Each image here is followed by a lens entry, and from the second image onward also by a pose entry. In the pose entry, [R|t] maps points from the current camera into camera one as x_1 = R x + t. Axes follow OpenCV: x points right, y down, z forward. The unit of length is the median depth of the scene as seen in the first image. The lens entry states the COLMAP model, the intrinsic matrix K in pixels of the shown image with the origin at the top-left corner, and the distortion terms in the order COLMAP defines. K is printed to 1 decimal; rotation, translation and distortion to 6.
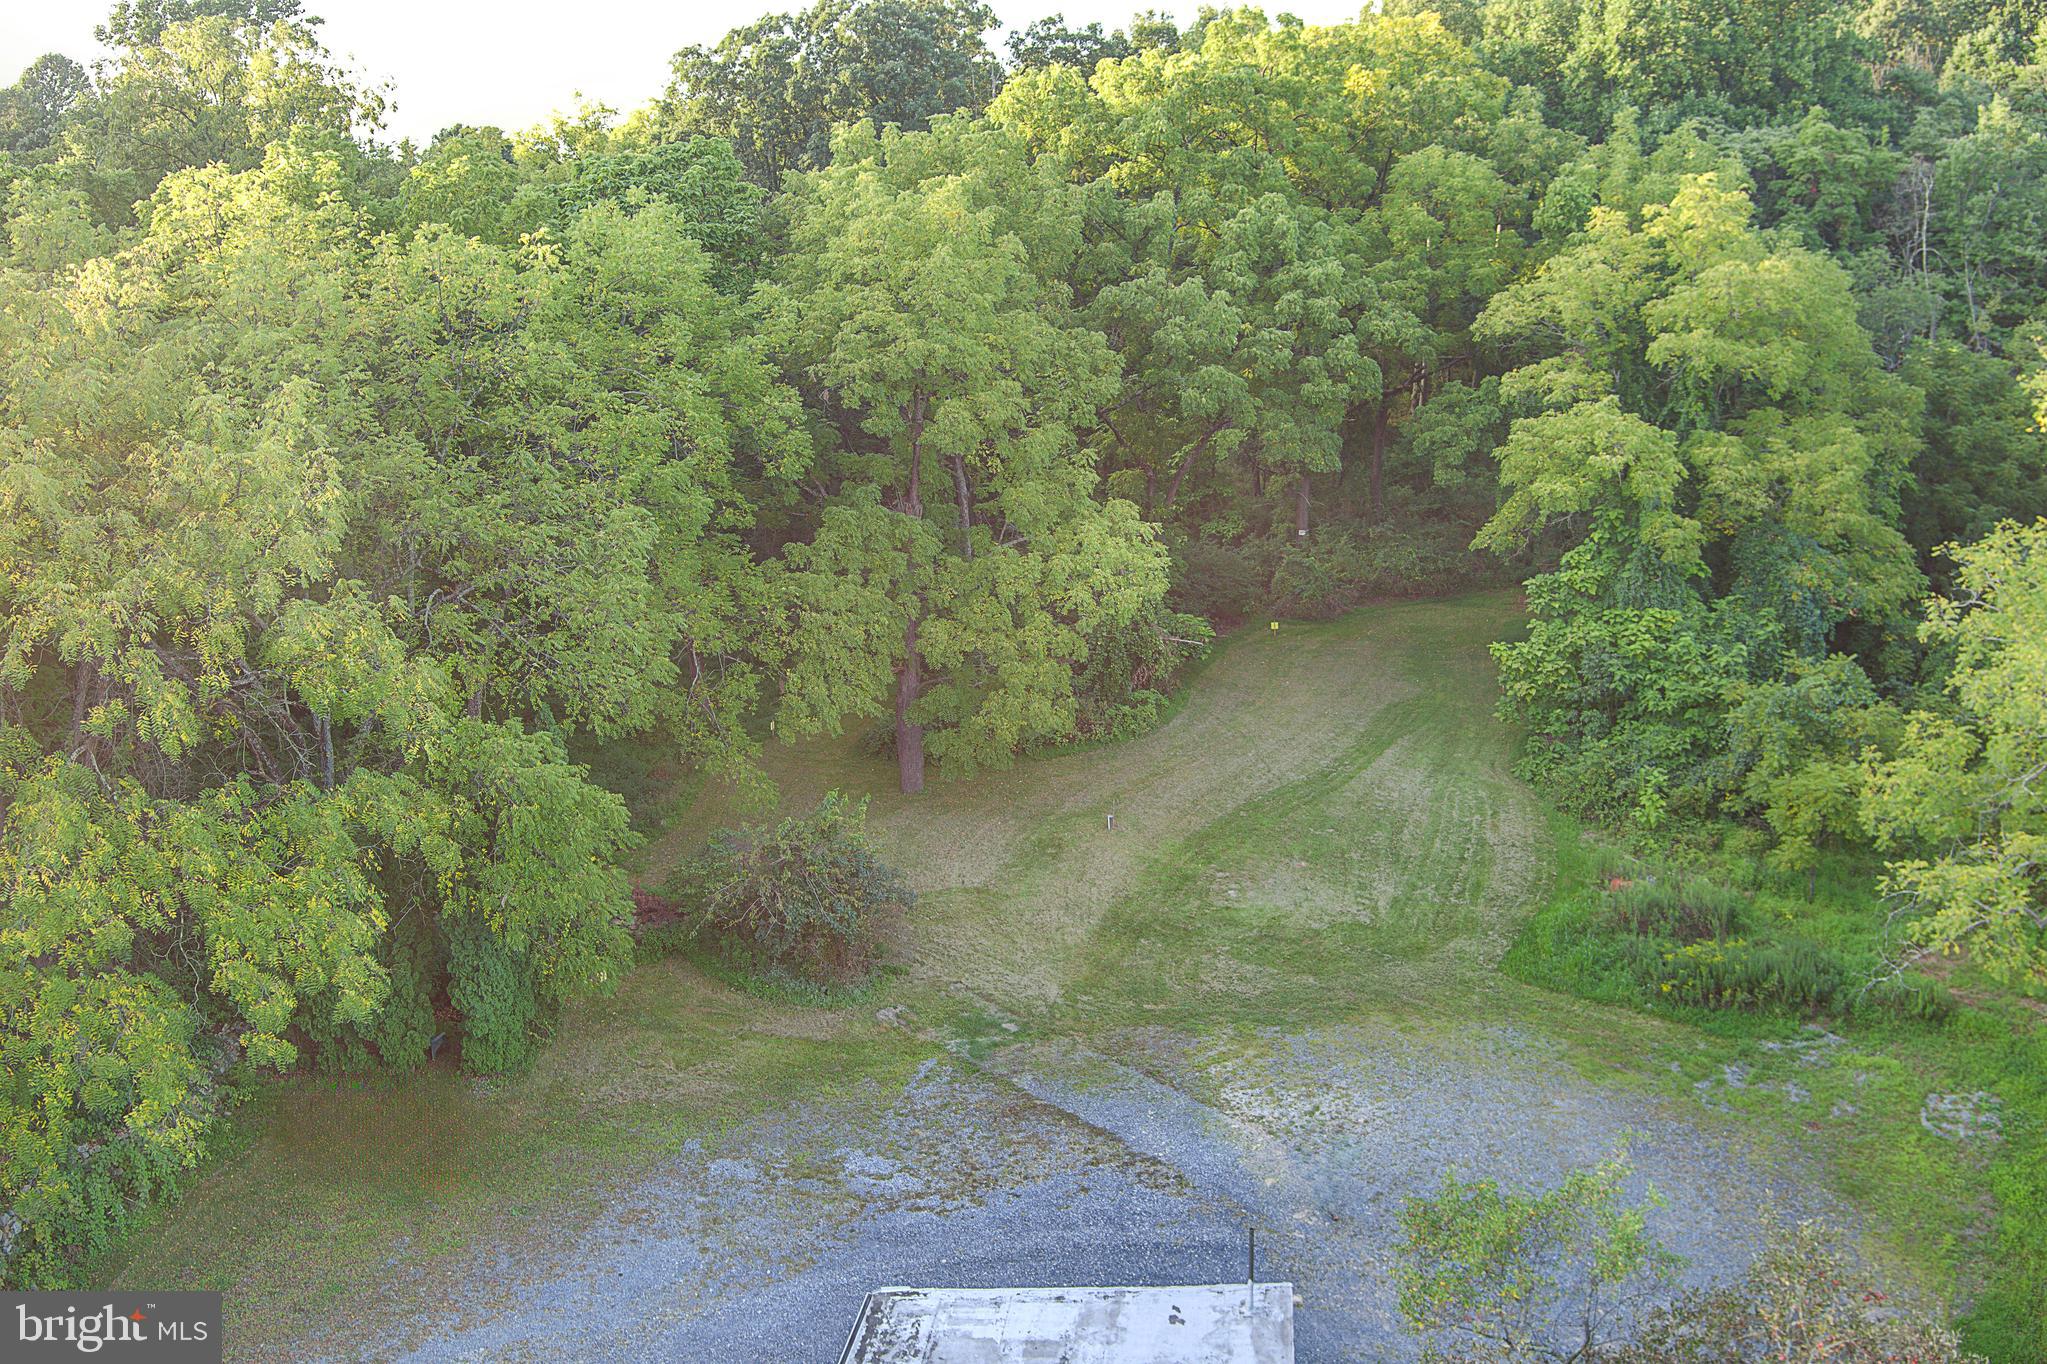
lens RADIAL K [[1658.8, 0, 1023.5], [0, 1658.8, 682.0], [0, 0, 1]] dist [-0.217314, 0.014933]
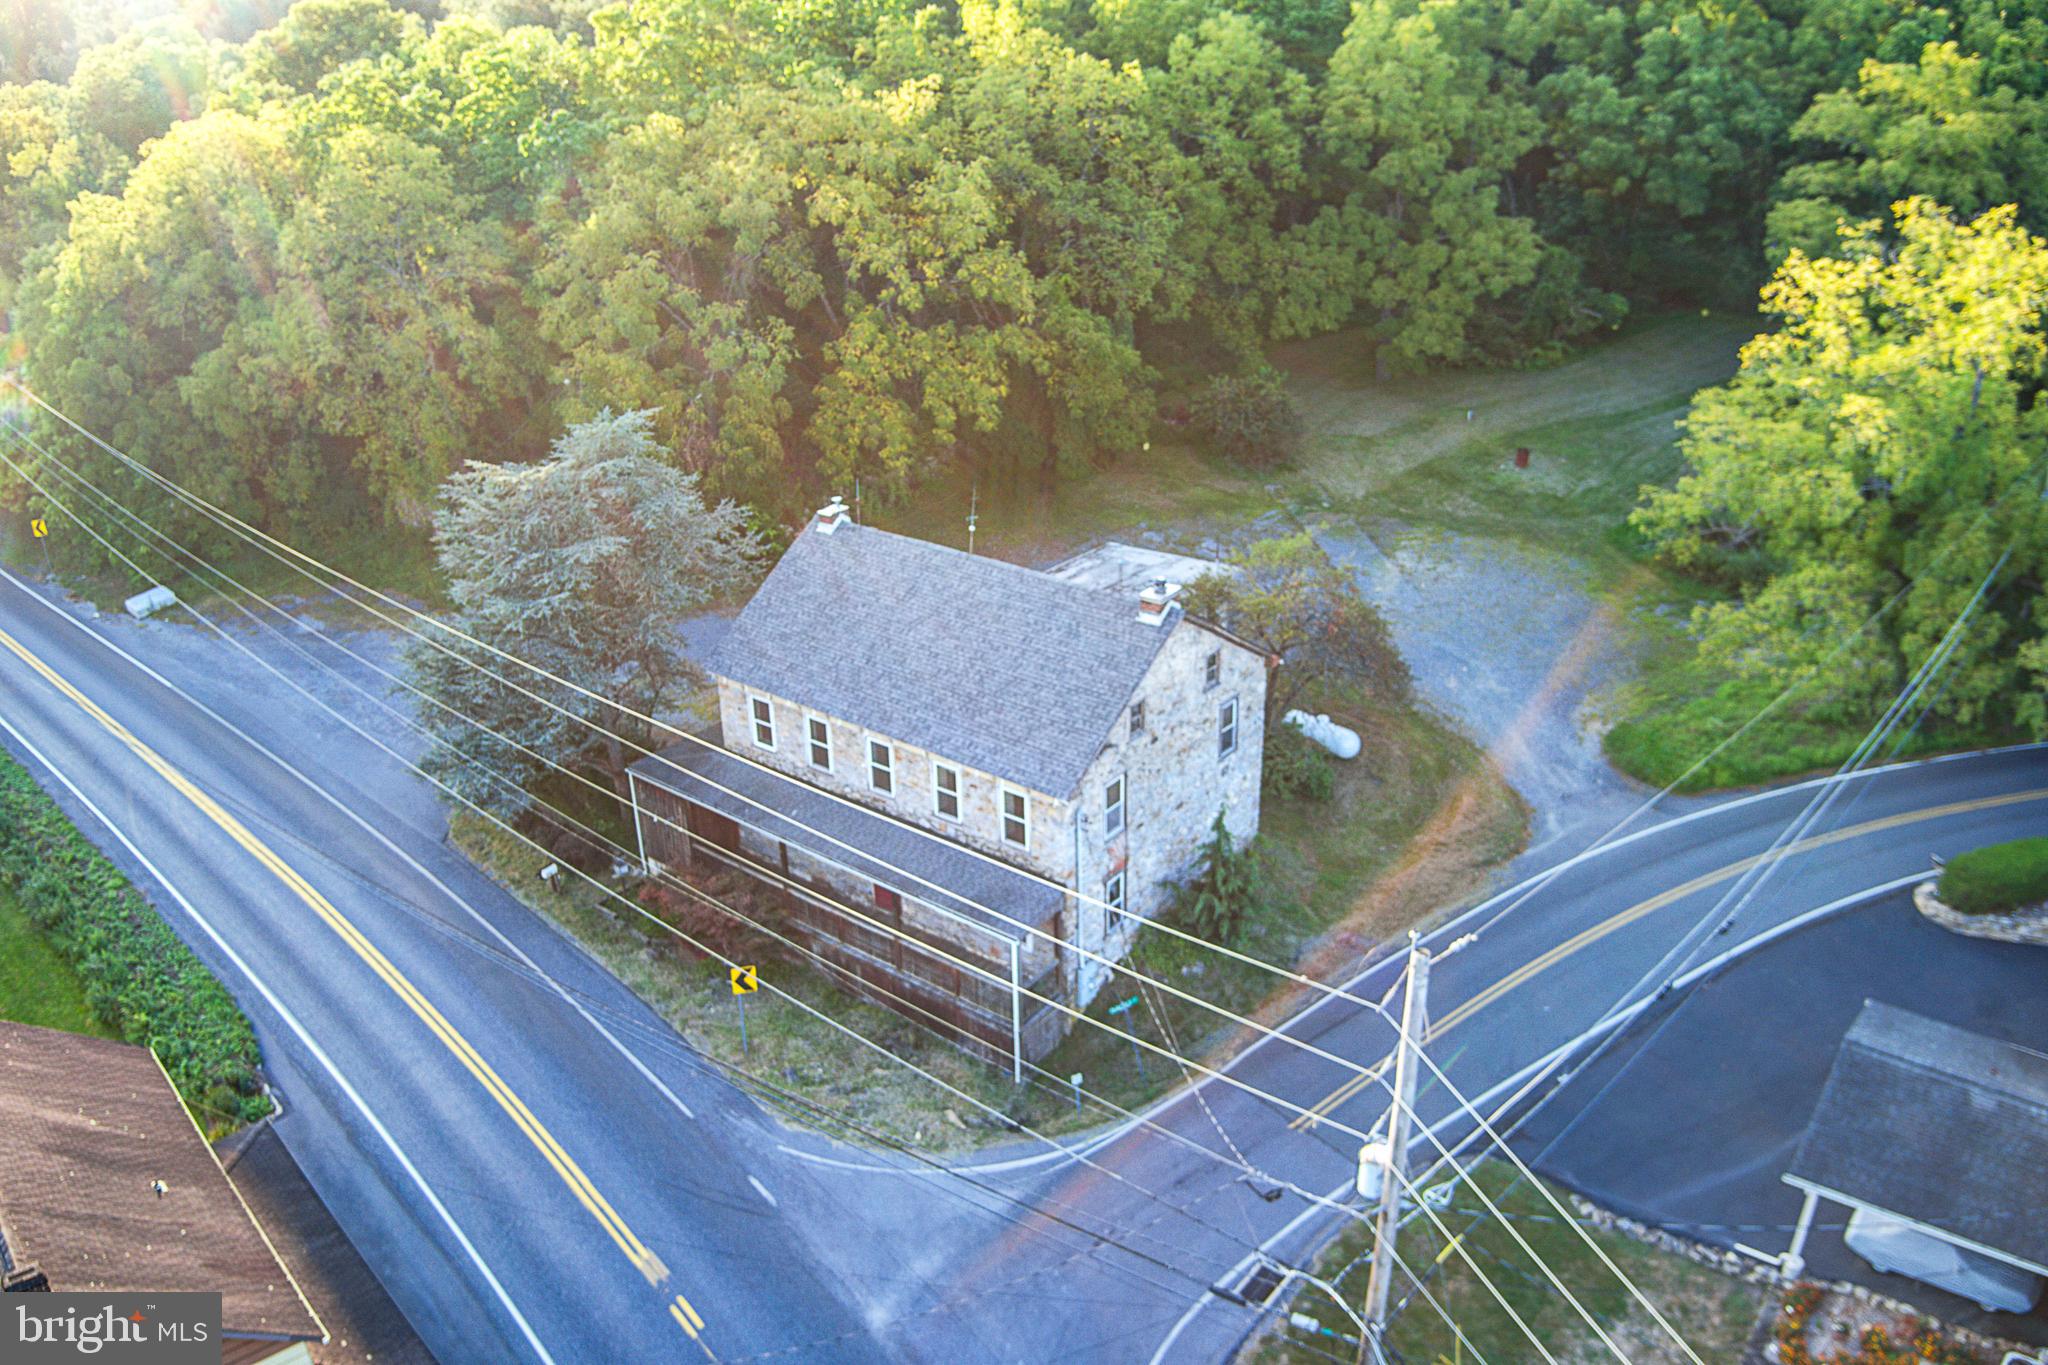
lens RADIAL K [[1659.6, 0, 1024.0], [0, 1659.6, 682.5], [0, 0, 1]] dist [-0.217314, 0.014933]
pose [[0.851634, 0.232920, -0.469540, 0.728141], [-0.103353, 0.952872, 0.285223, -0.113813], [0.513846, -0.194378, 0.835571, -0.917598]]
